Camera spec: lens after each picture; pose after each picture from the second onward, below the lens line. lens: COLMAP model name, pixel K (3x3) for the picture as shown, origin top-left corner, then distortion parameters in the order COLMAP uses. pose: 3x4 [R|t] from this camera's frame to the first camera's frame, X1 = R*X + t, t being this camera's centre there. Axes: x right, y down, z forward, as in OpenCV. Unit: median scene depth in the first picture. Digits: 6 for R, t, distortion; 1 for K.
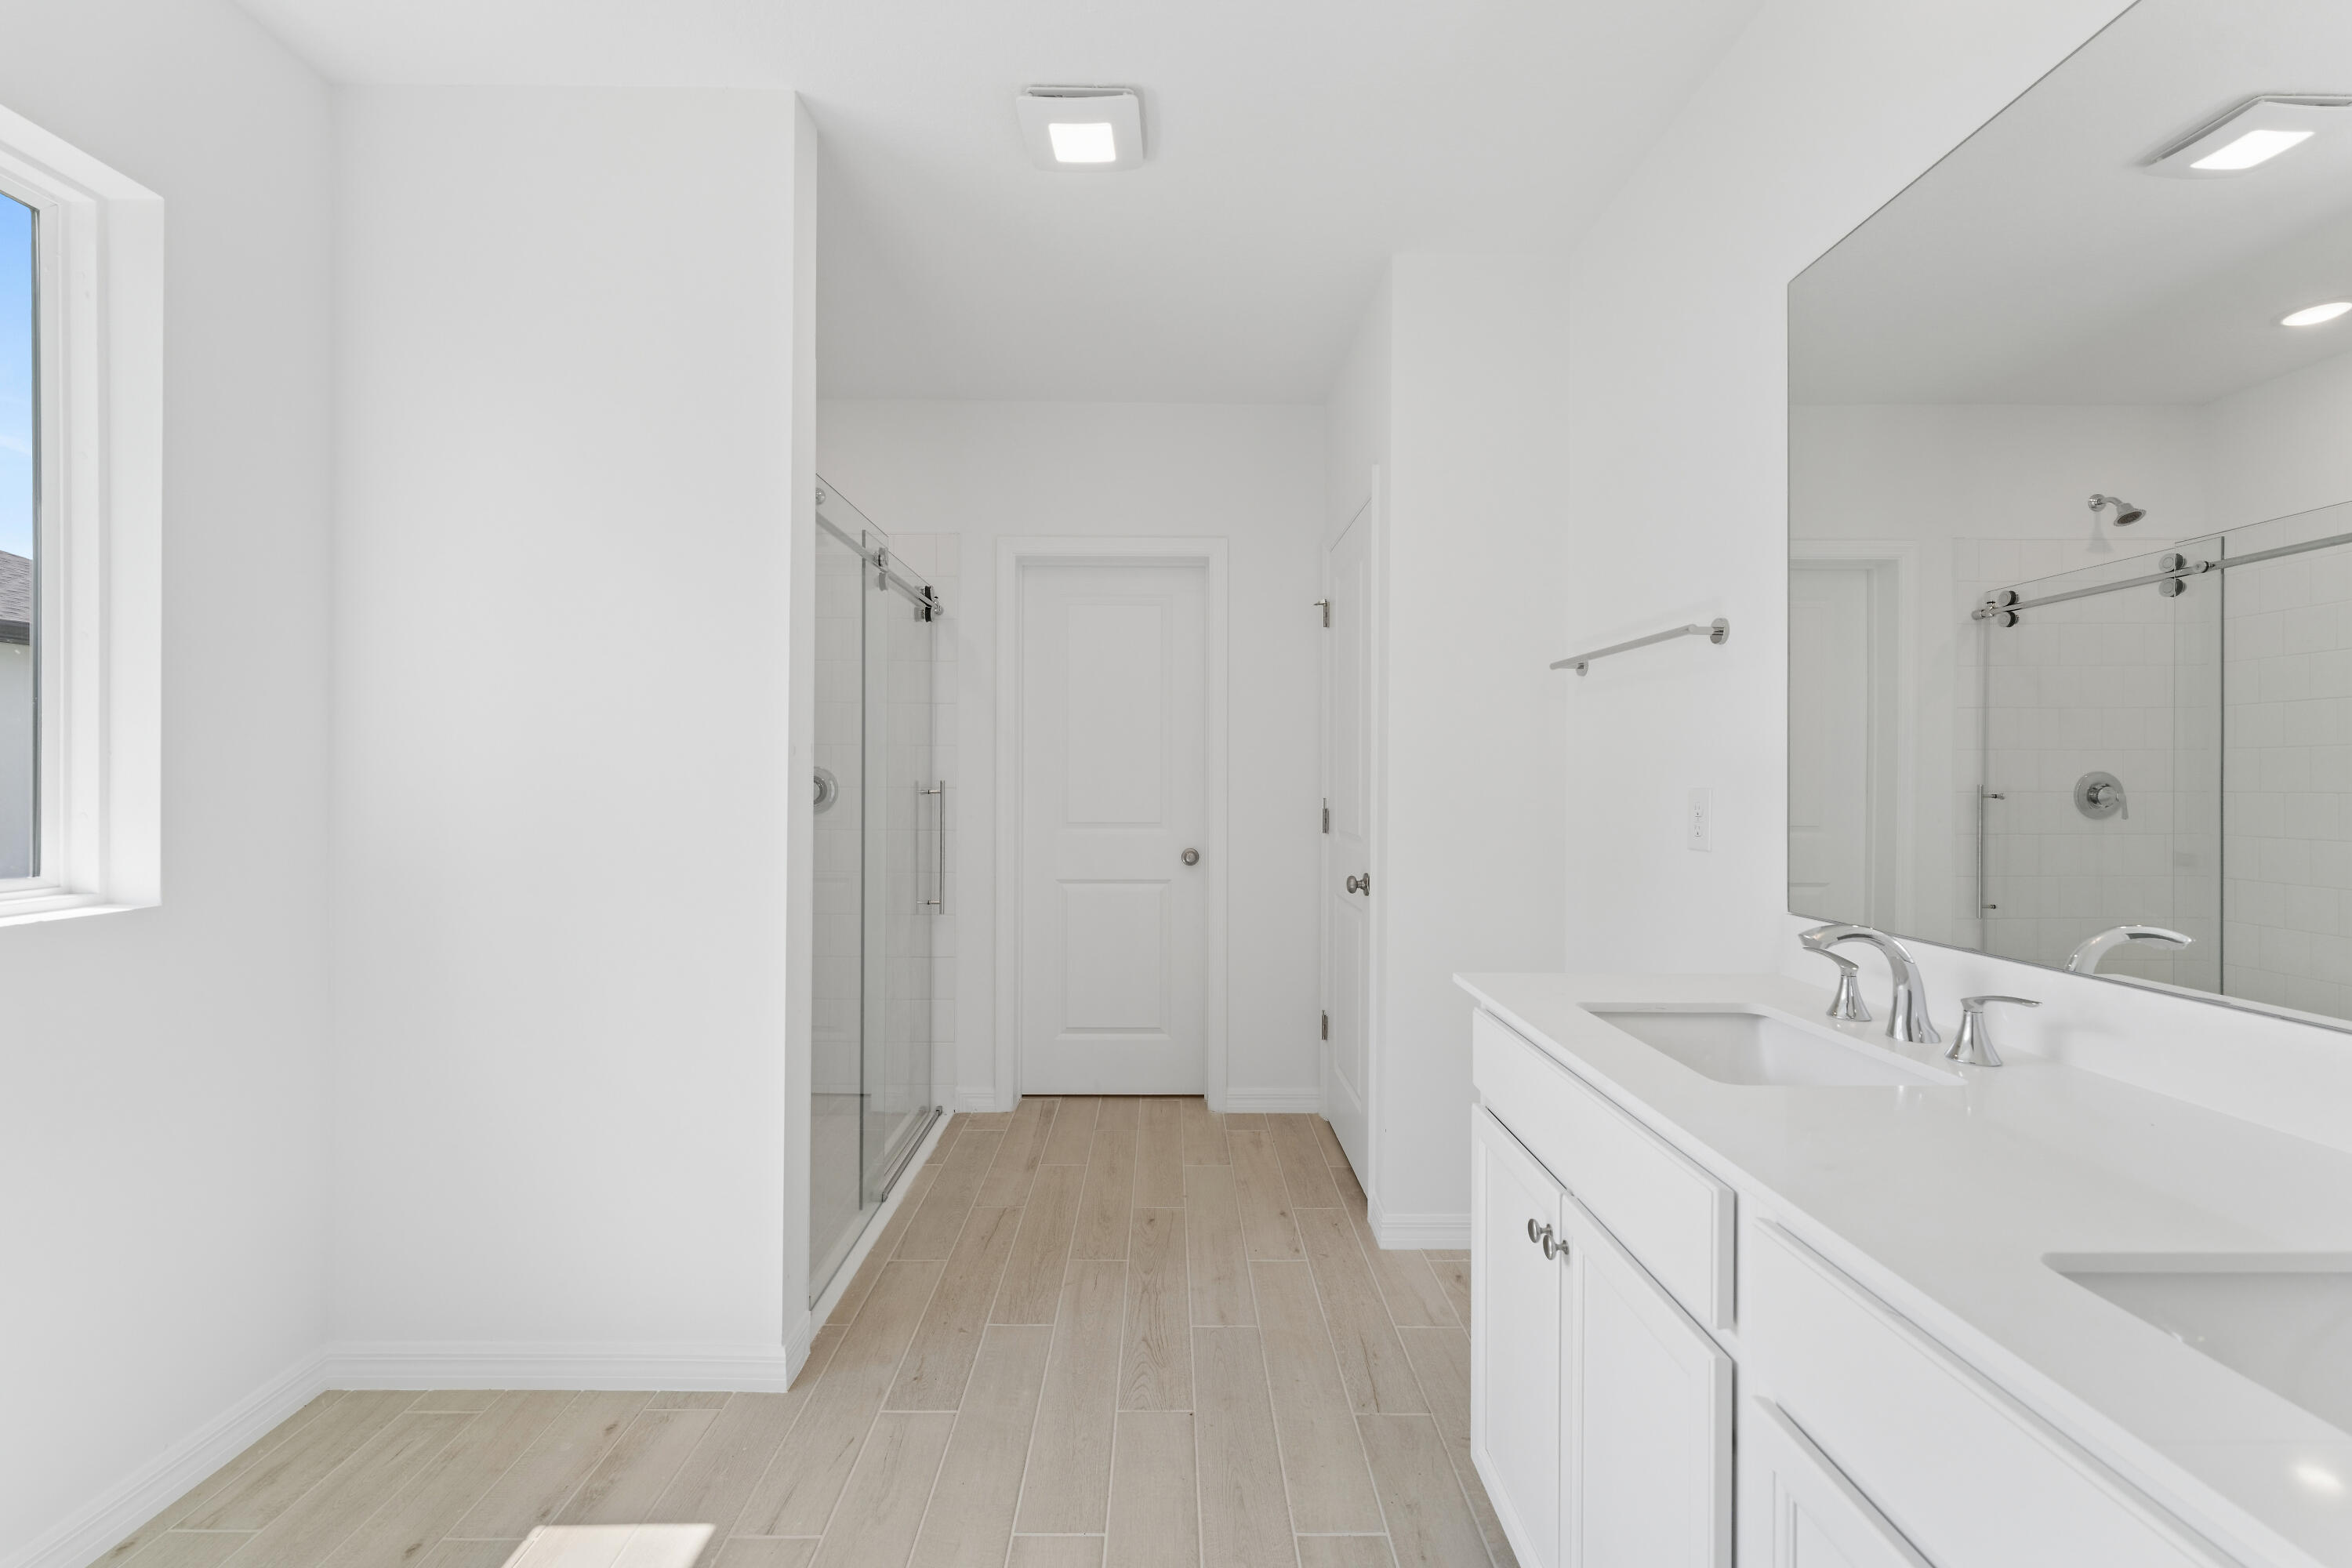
lens RADIAL K [[956.3, 0, 1185.5], [0, 956.3, 801.0], [0, 0, 1]] dist [0.000544, -0.000075]
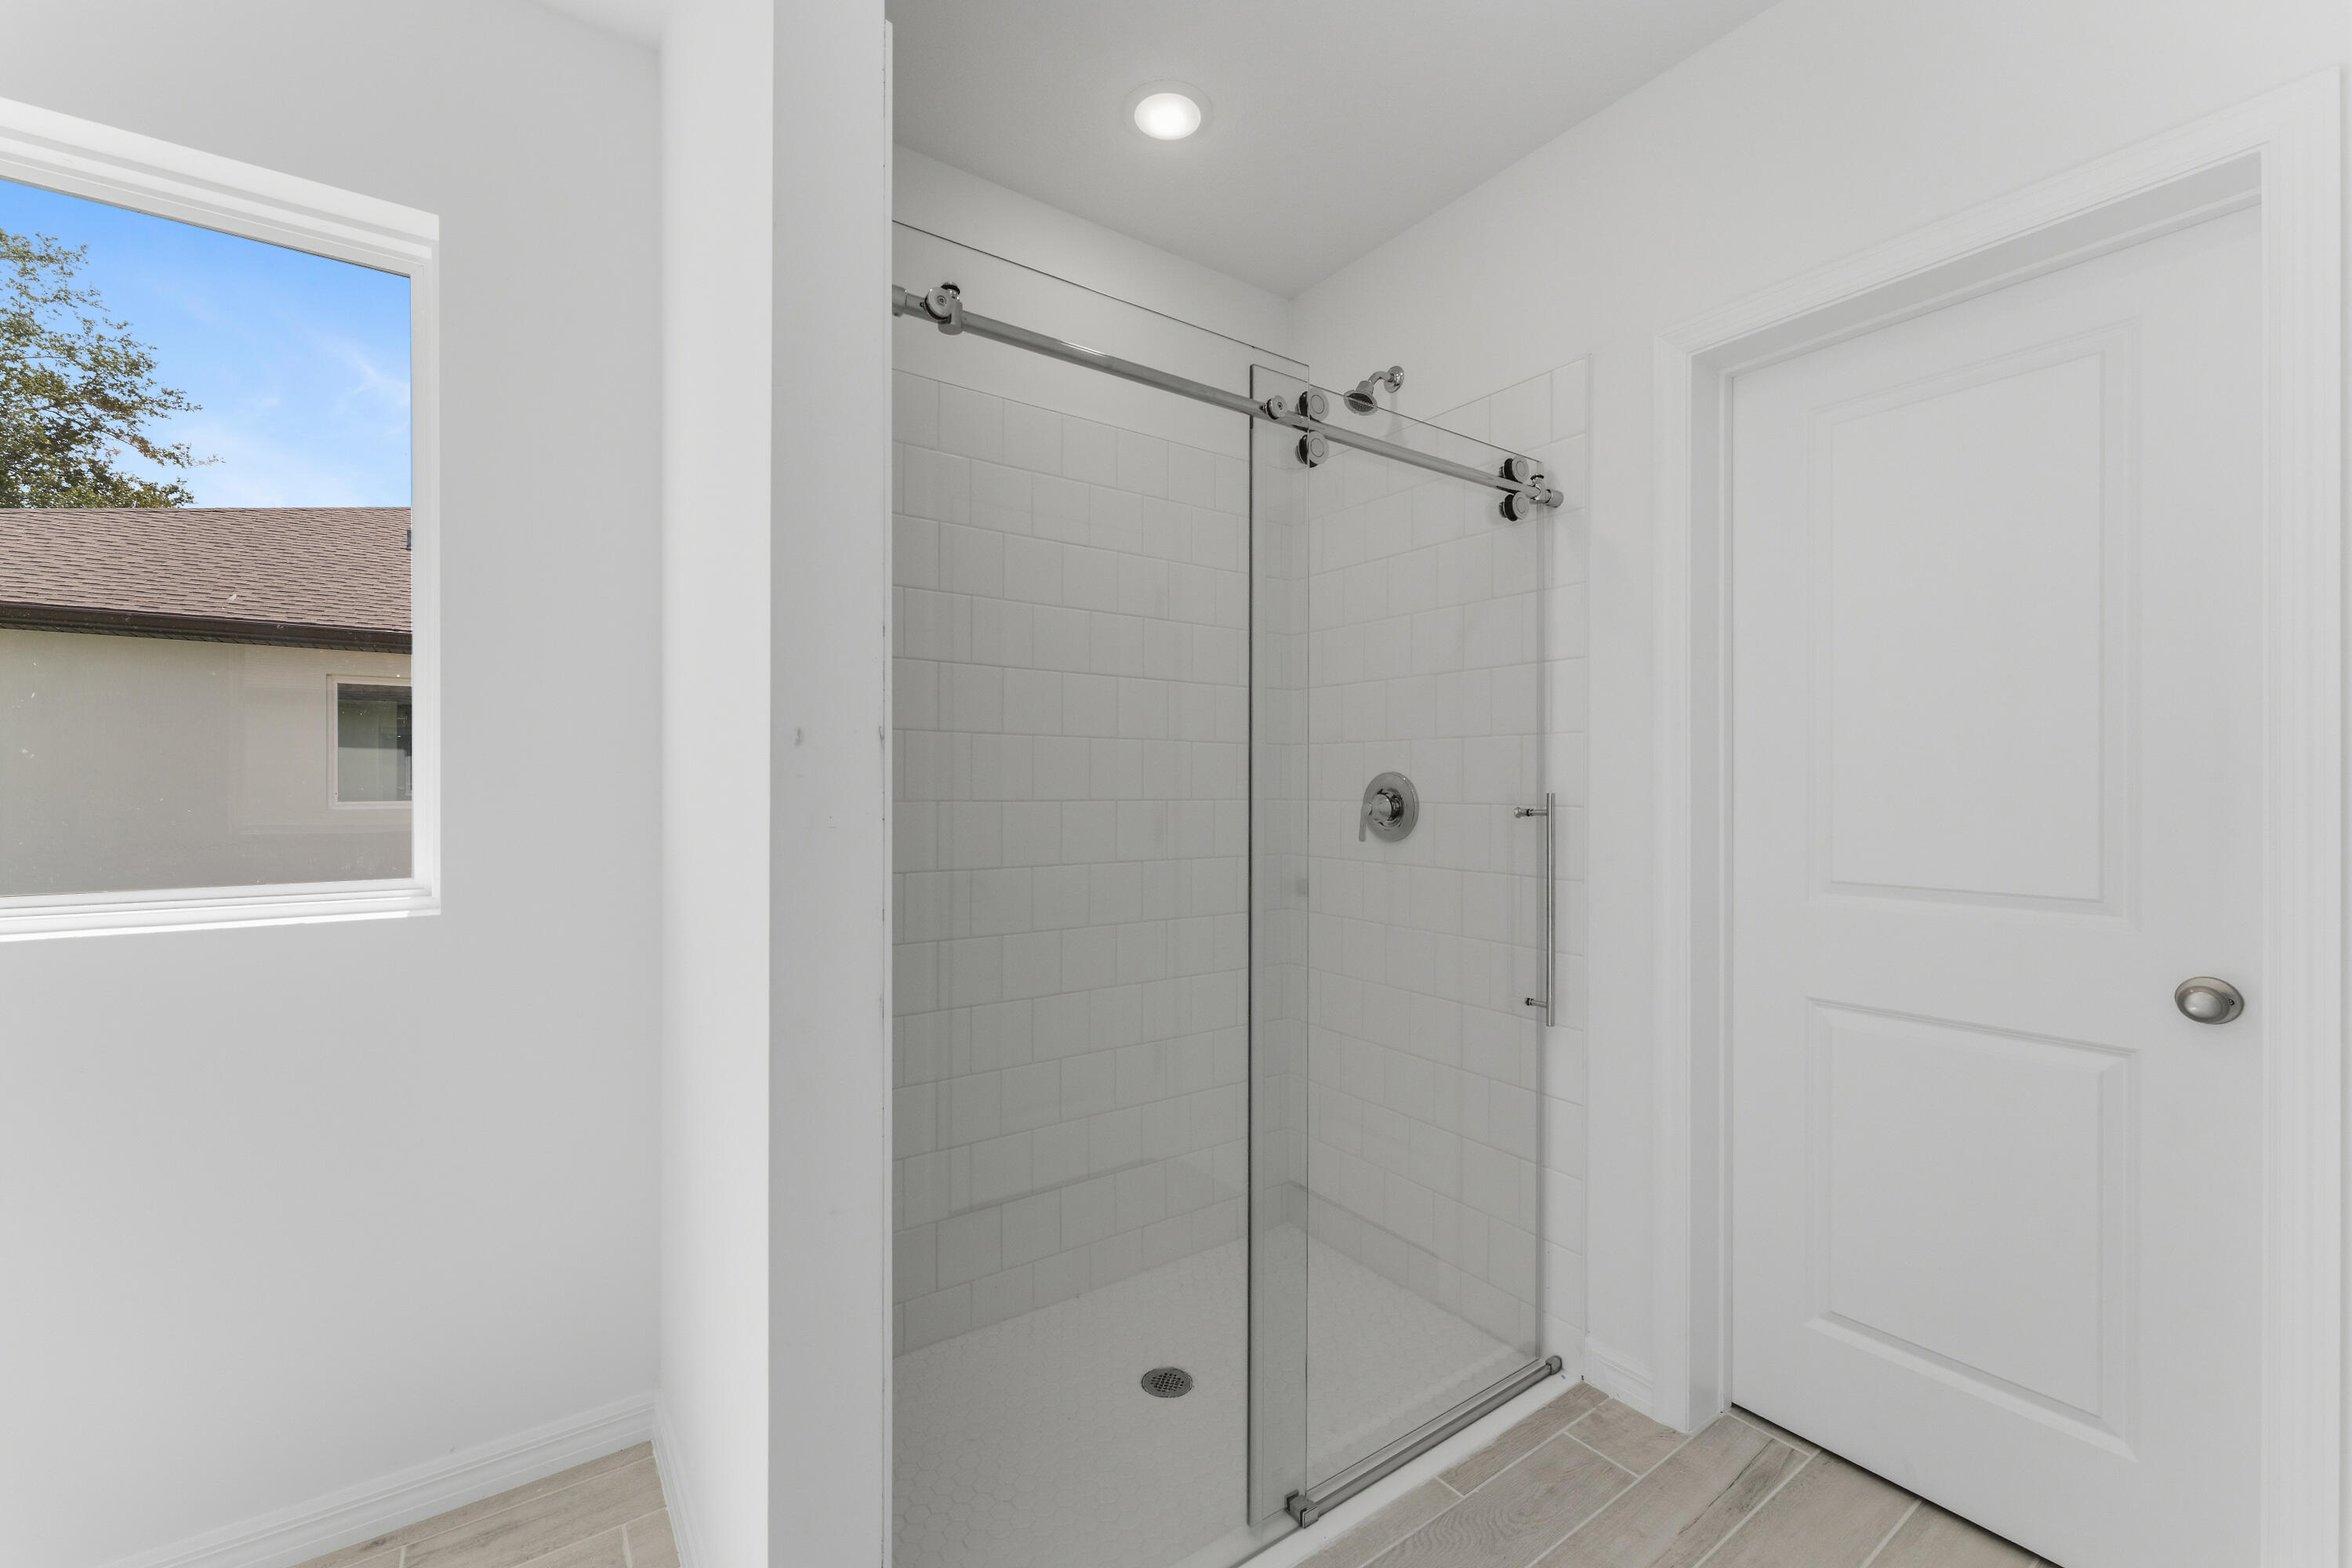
lens RADIAL K [[956.3, 0, 1185.5], [0, 956.3, 801.0], [0, 0, 1]] dist [0.000544, -0.000075]
pose [[0.562291, 0.006050, -0.826917, 0.094223], [-0.018697, 0.999811, -0.005399, -0.009980], [0.826728, 0.018496, 0.562298, 0.489098]]
